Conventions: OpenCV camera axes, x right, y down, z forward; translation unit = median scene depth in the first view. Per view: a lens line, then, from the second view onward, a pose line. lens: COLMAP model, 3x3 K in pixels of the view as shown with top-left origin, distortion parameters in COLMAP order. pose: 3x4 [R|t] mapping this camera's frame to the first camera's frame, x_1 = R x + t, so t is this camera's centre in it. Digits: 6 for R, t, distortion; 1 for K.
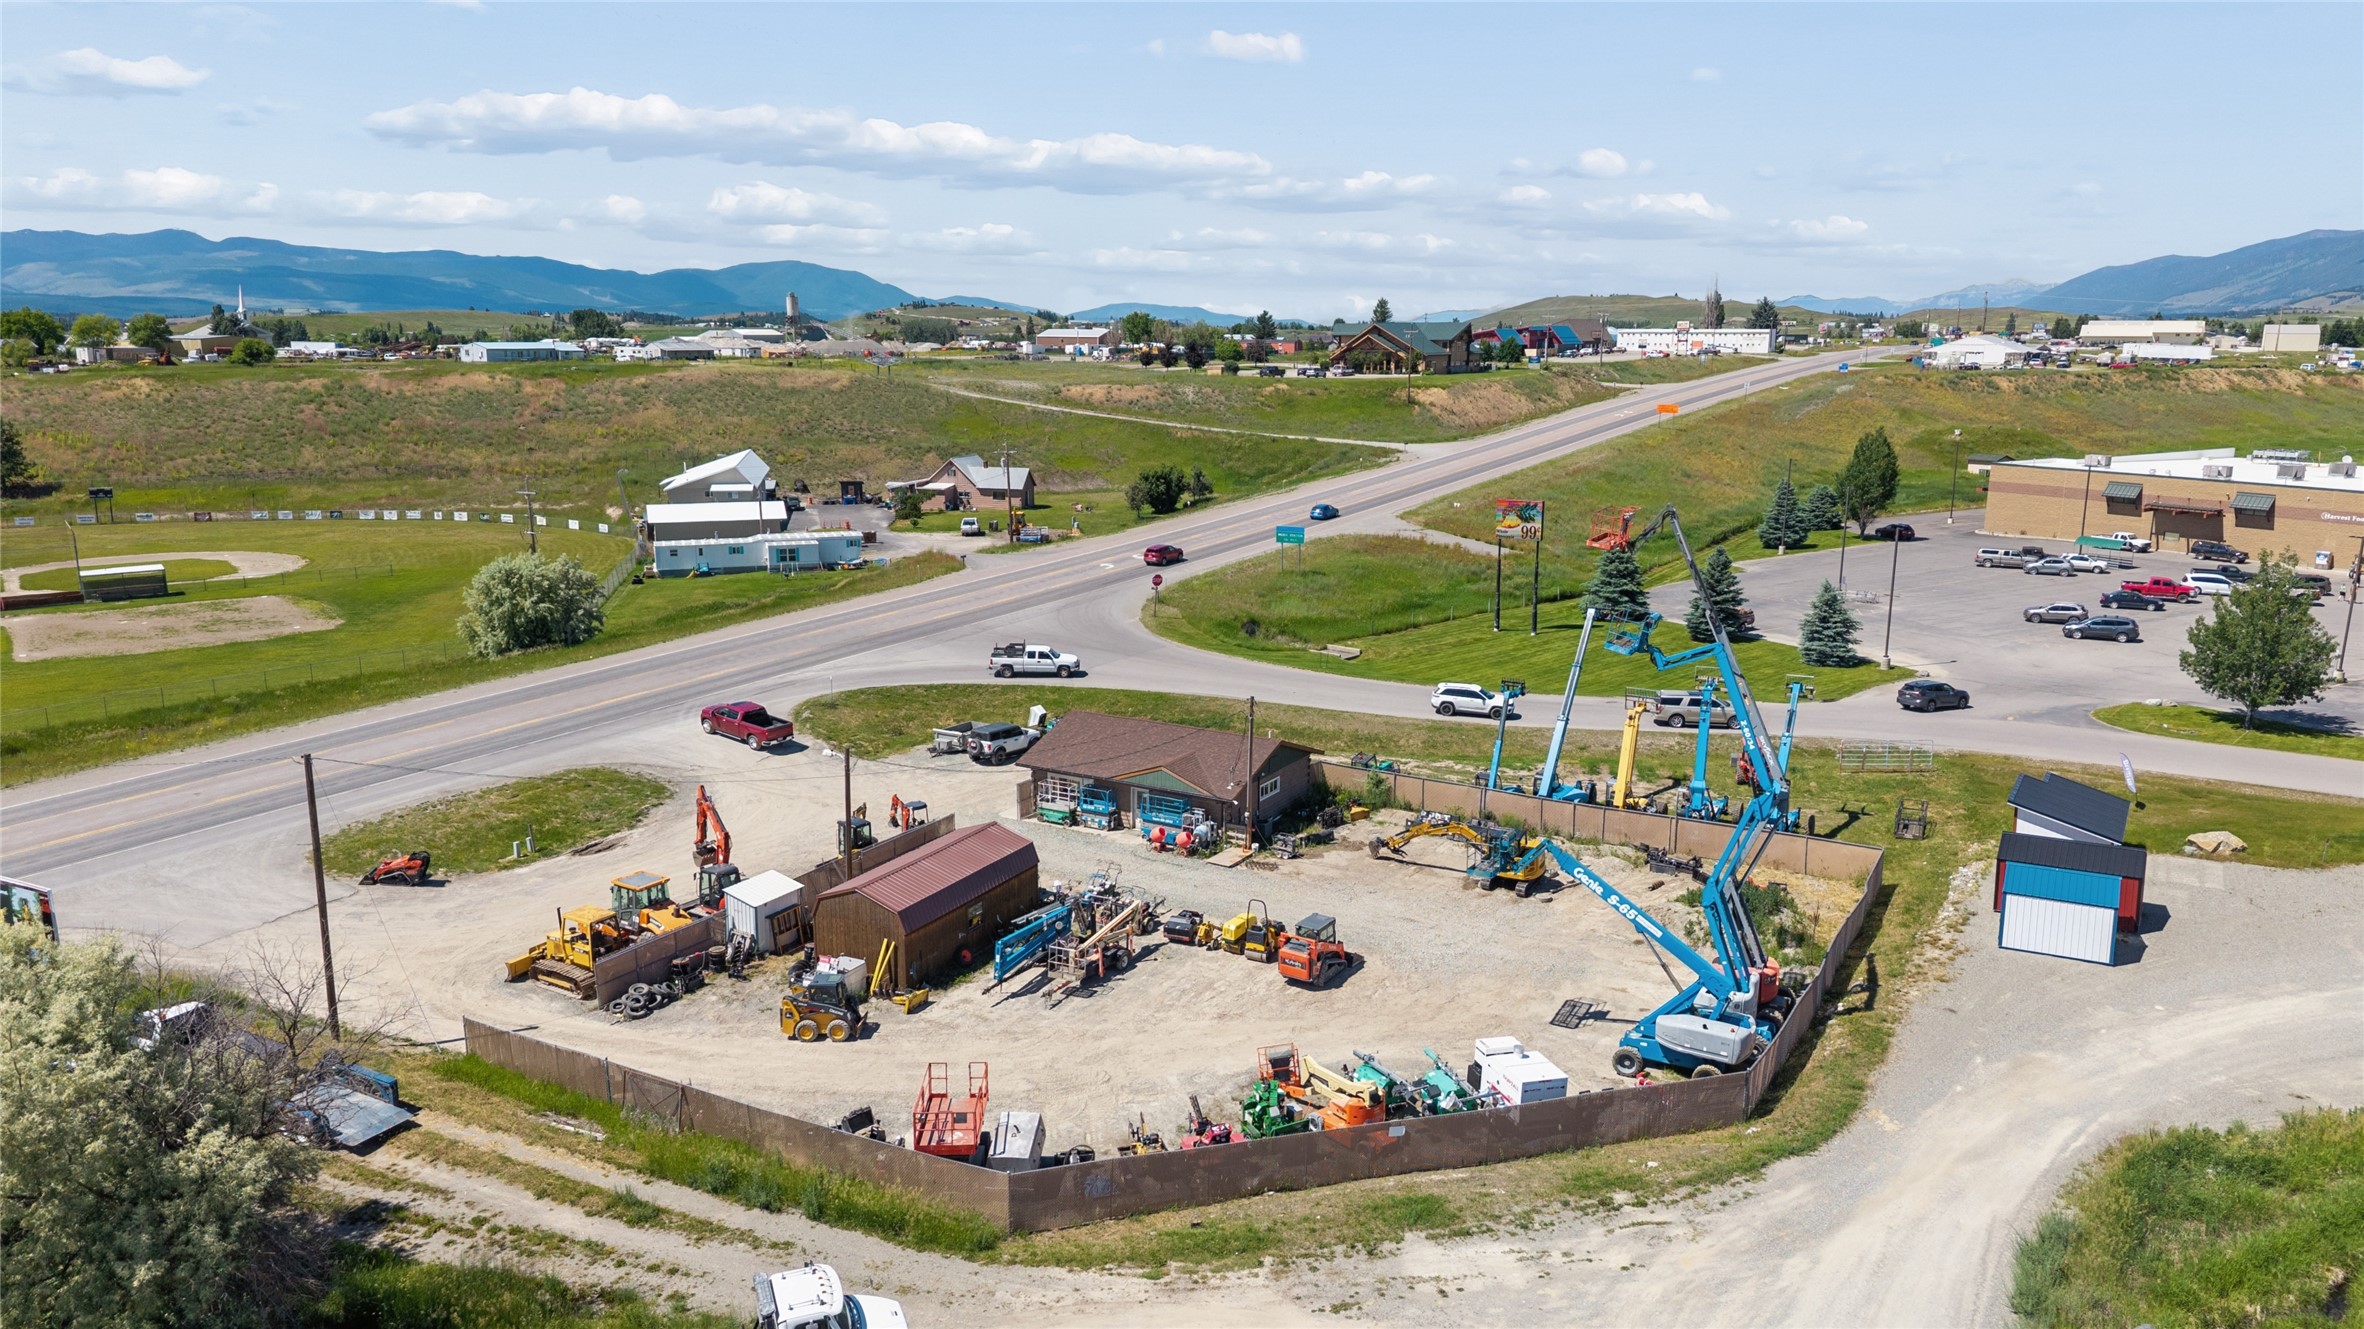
lens RADIAL K [[1565.8, 0, 1191.3], [0, 1565.8, 661.0], [0, 0, 1]] dist [0.087901, -0.105354]
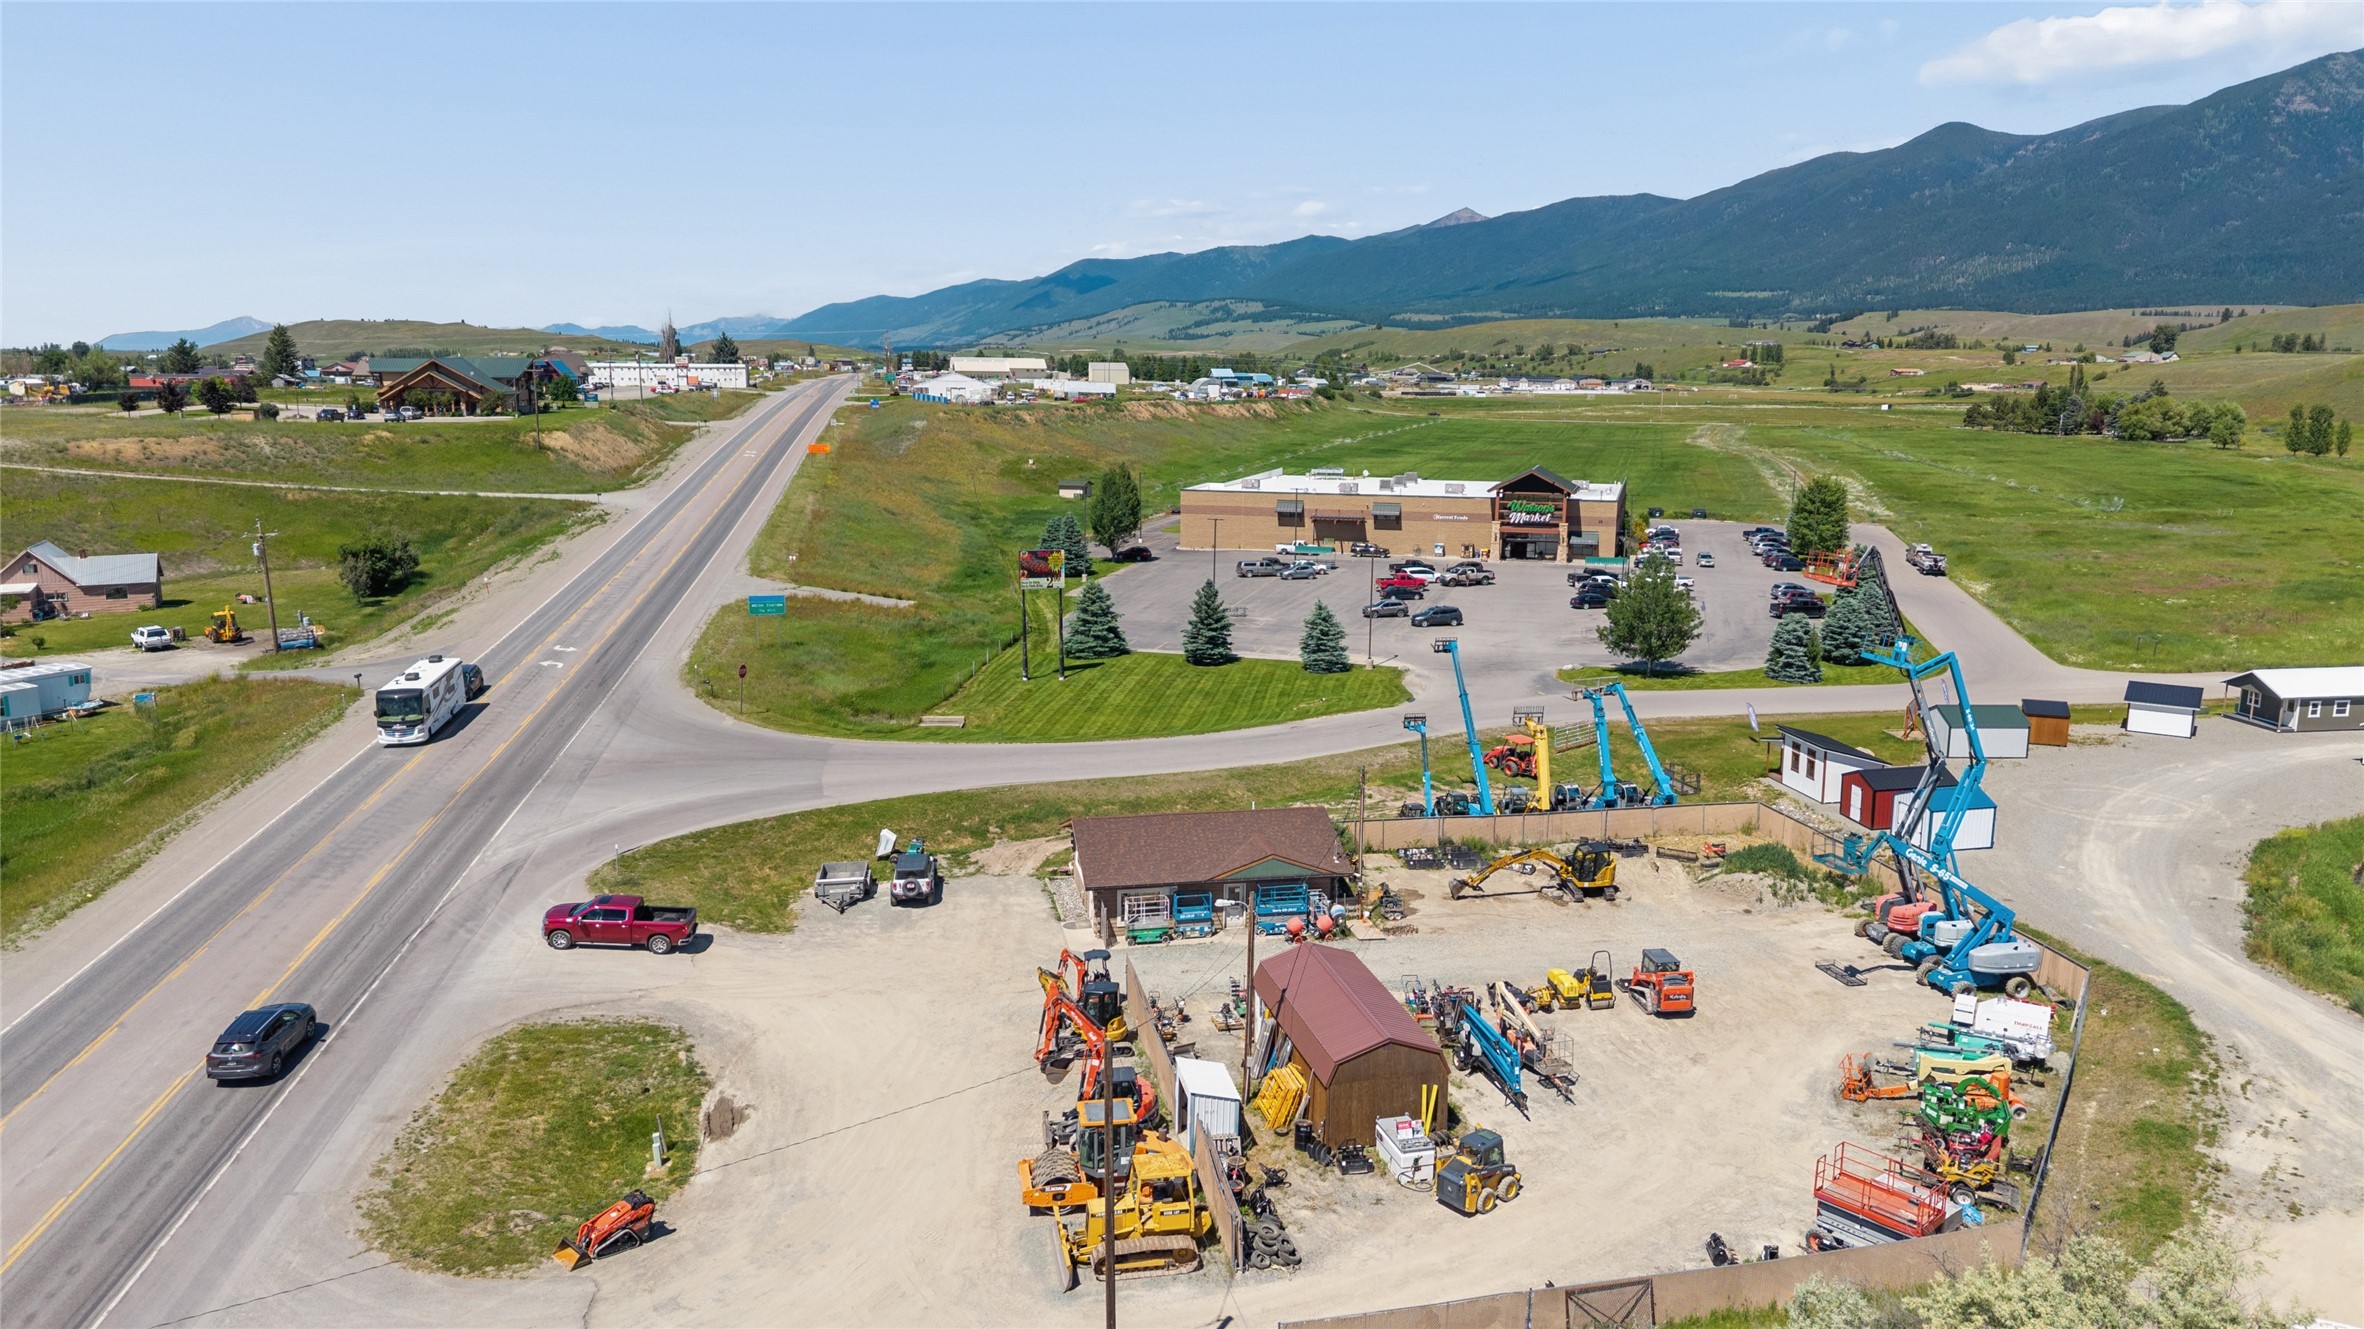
lens RADIAL K [[1565.8, 0, 1191.3], [0, 1565.8, 661.0], [0, 0, 1]] dist [0.087901, -0.105354]
pose [[0.753663, -0.121911, 0.645856, -0.288302], [0.132749, 0.990630, 0.032082, -0.038344], [-0.643716, 0.061557, 0.762785, 0.125667]]
